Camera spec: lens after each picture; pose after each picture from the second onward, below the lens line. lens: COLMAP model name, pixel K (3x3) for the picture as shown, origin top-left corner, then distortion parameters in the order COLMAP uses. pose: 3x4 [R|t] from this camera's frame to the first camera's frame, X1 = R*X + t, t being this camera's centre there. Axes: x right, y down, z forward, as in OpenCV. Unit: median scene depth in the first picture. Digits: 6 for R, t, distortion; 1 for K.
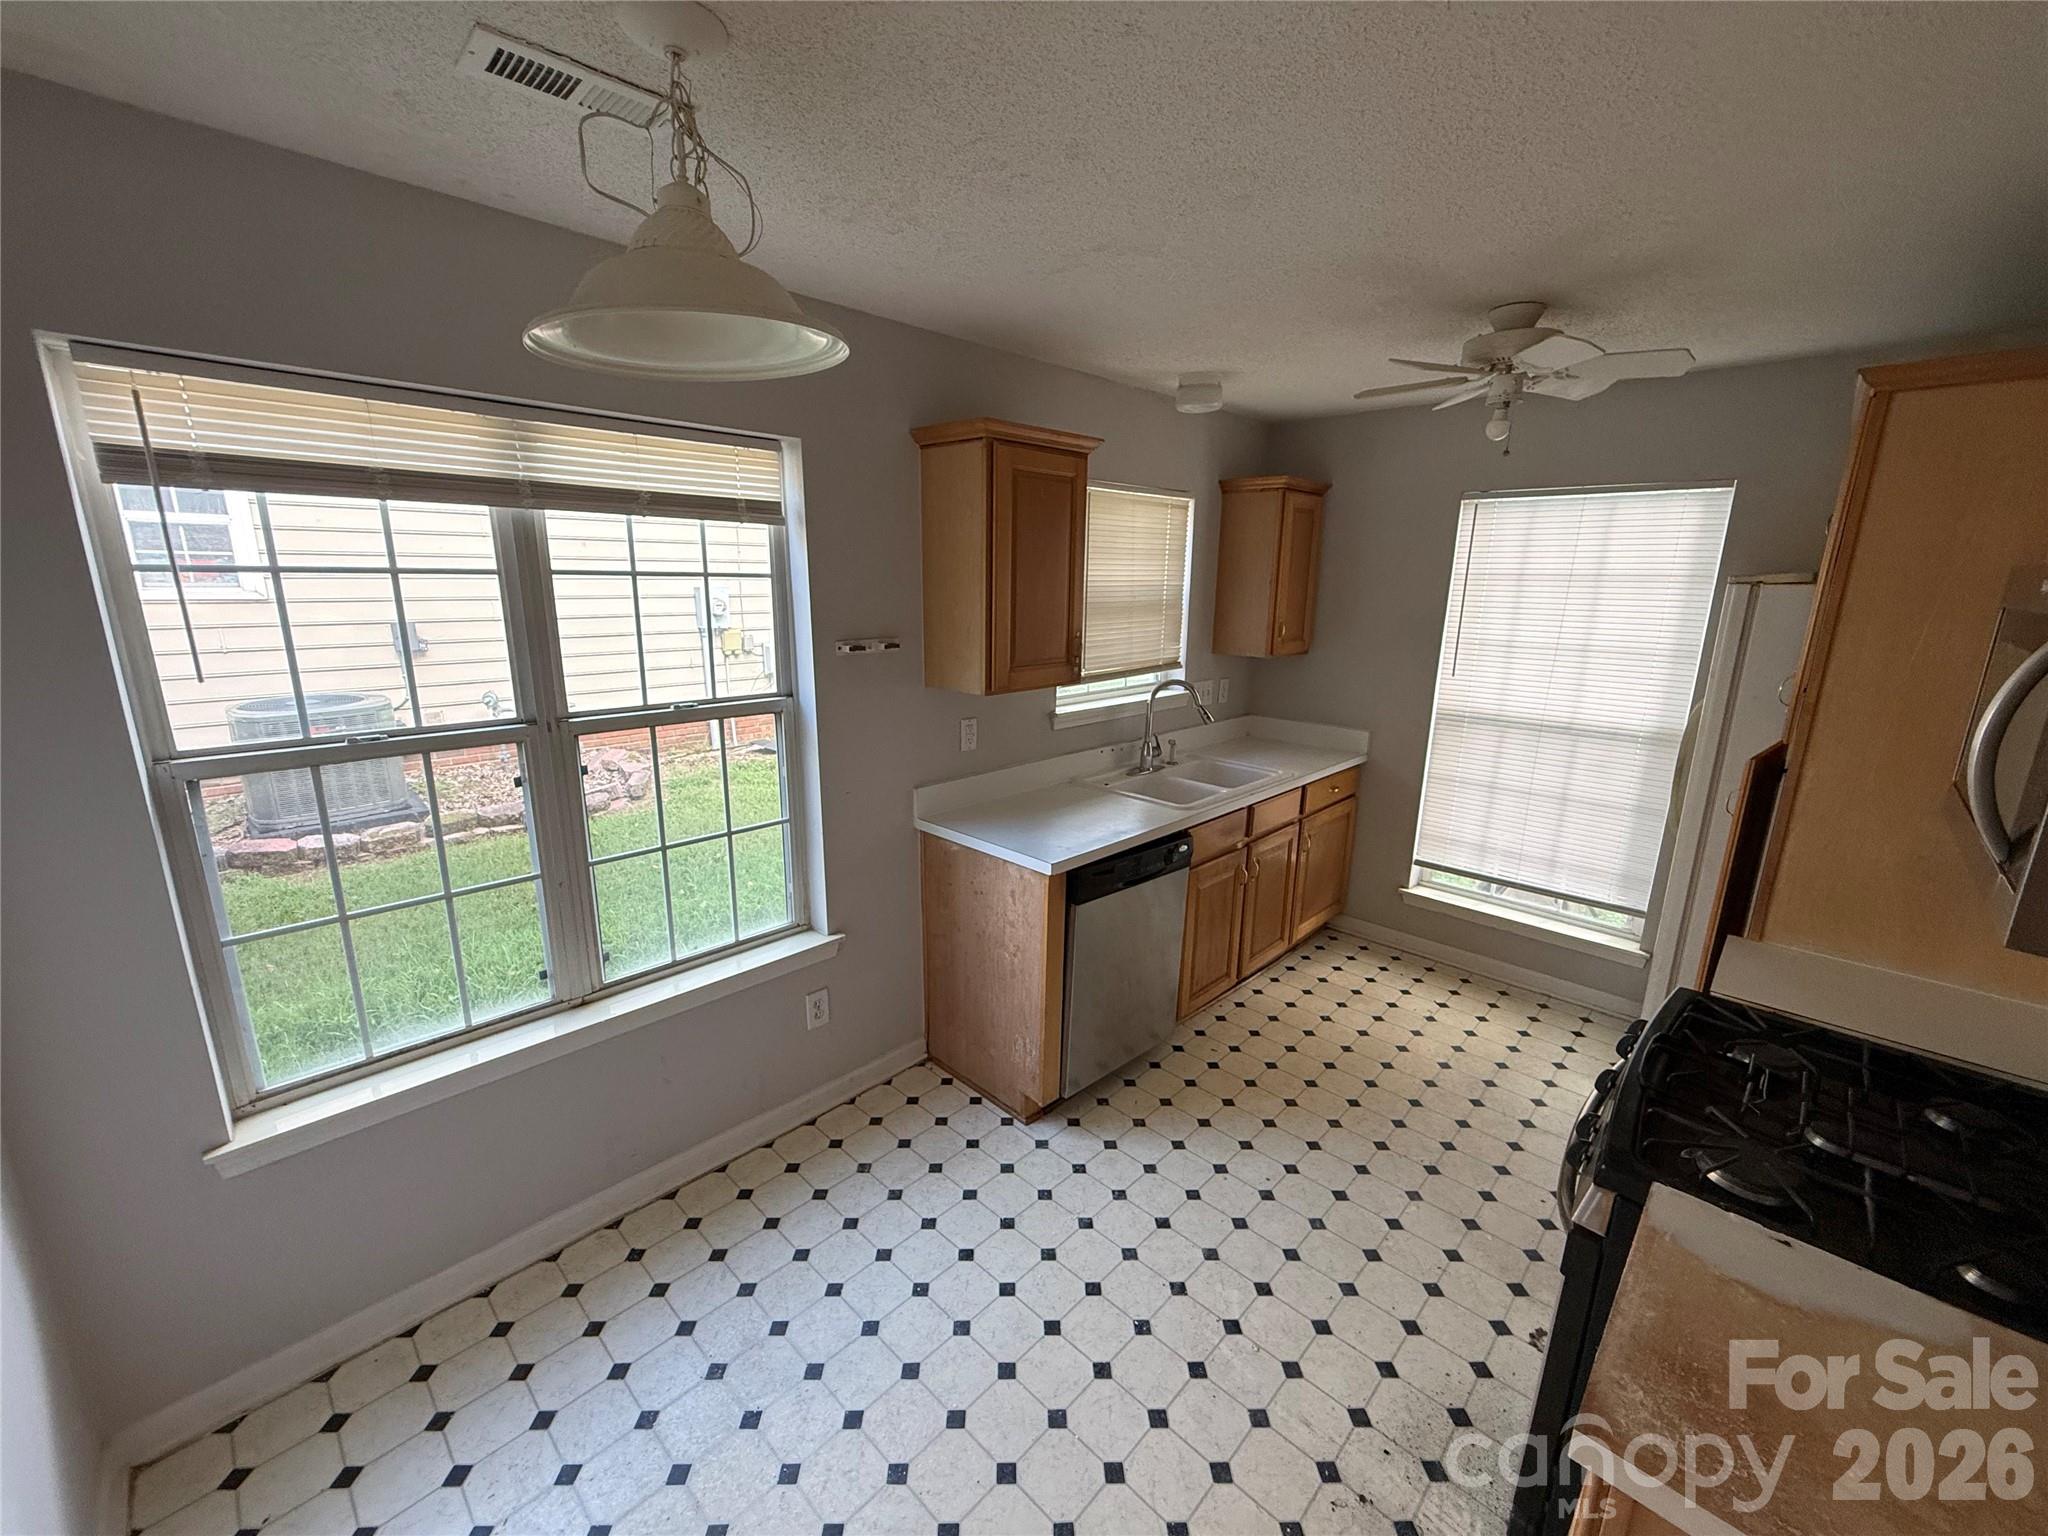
lens RADIAL K [[813.9, 0, 1022.6], [0, 813.9, 766.0], [0, 0, 1]] dist [-0.000993, 0.000240]
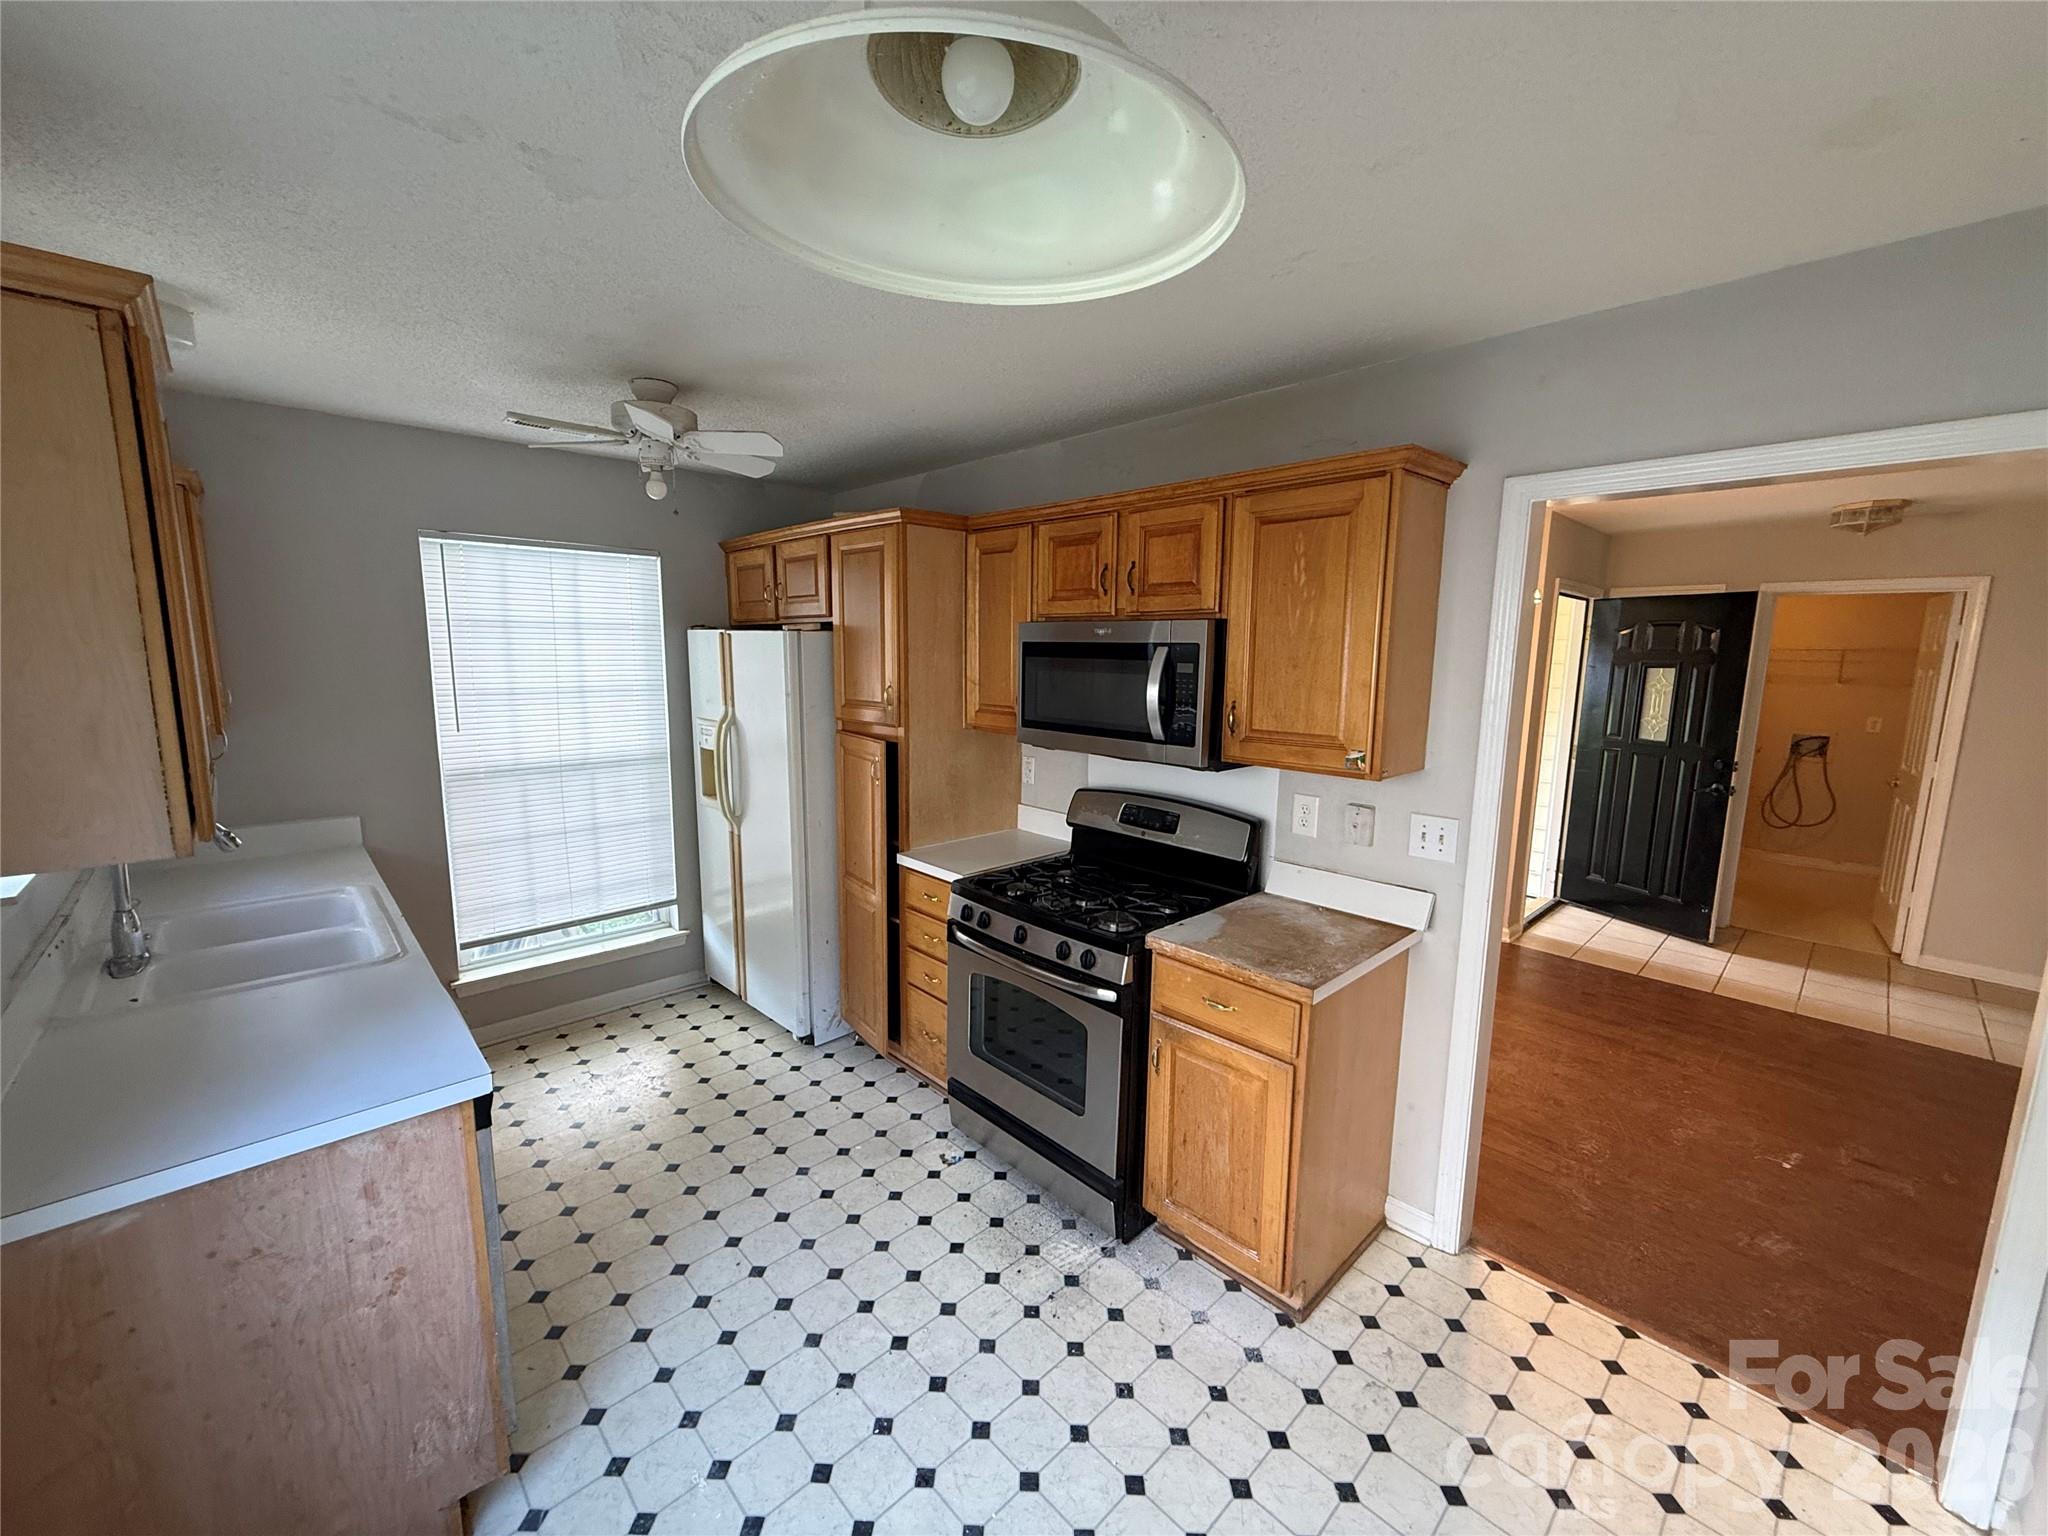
lens RADIAL K [[813.9, 0, 1017.2], [0, 813.9, 767.5], [0, 0, 1]] dist [-0.000993, 0.000240]
pose [[0.043298, -0.161660, 0.985896, -0.477947], [0.218569, 0.964449, 0.148545, -0.099419], [-0.974860, 0.209055, 0.077093, 0.472965]]
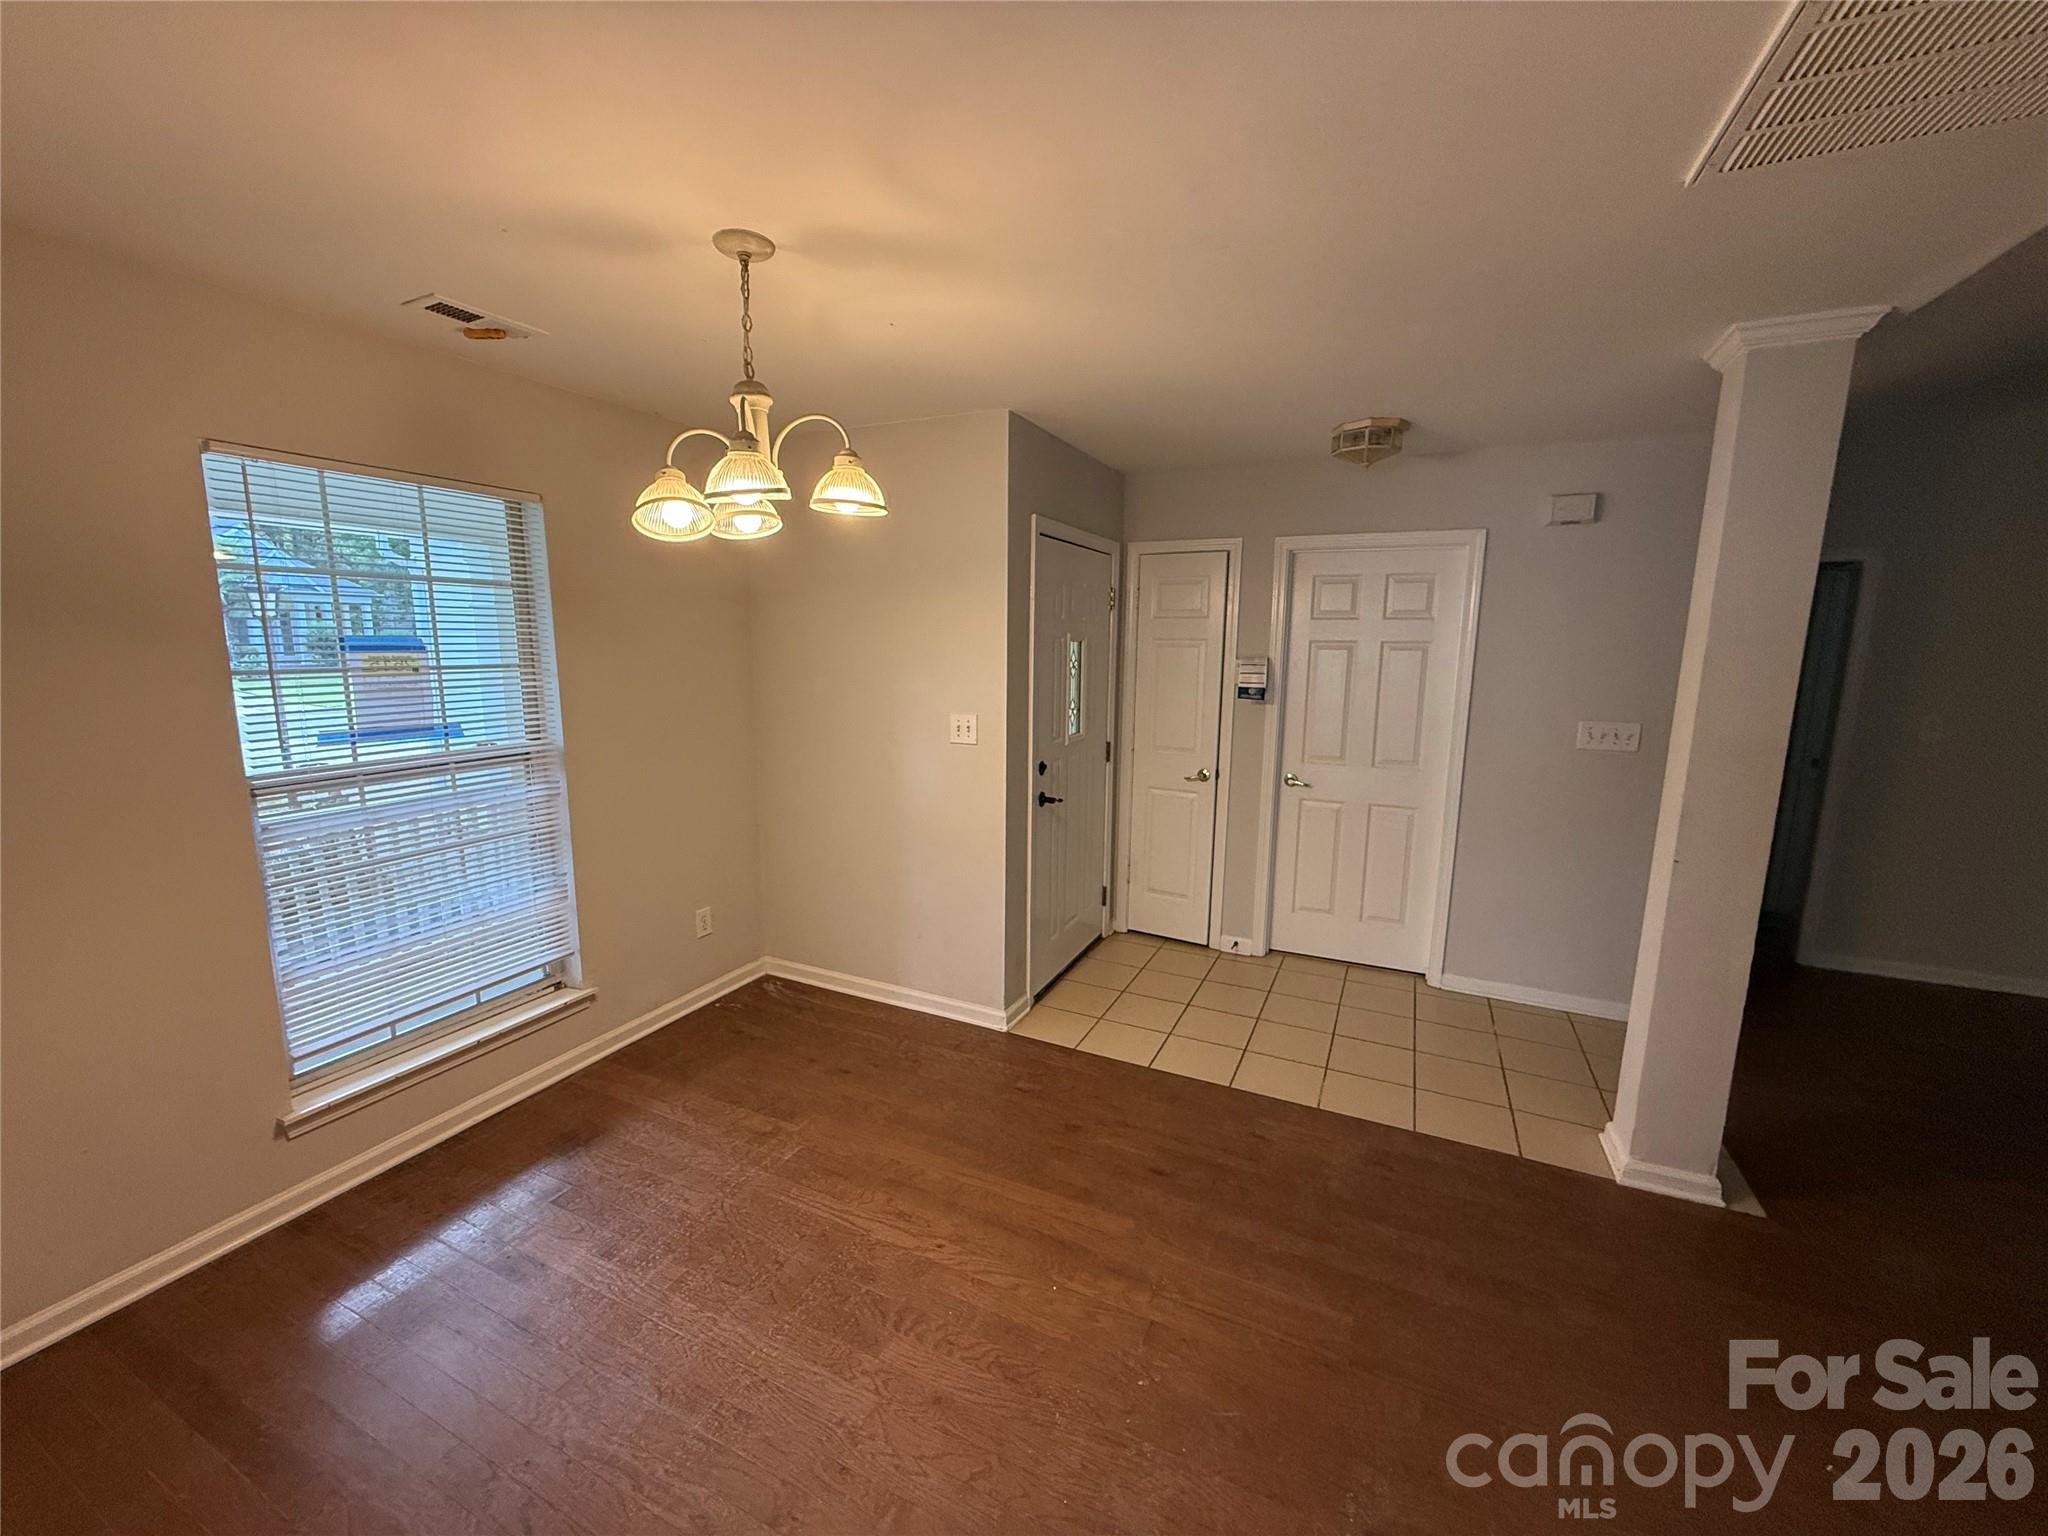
lens RADIAL K [[813.9, 0, 1019.5], [0, 813.9, 760.9], [0, 0, 1]] dist [-0.000993, 0.000240]
pose [[-0.315102, -0.165234, 0.934563, 0.172261], [0.202032, 0.950478, 0.236166, 0.084744], [-0.927305, 0.263229, -0.266115, -0.178291]]
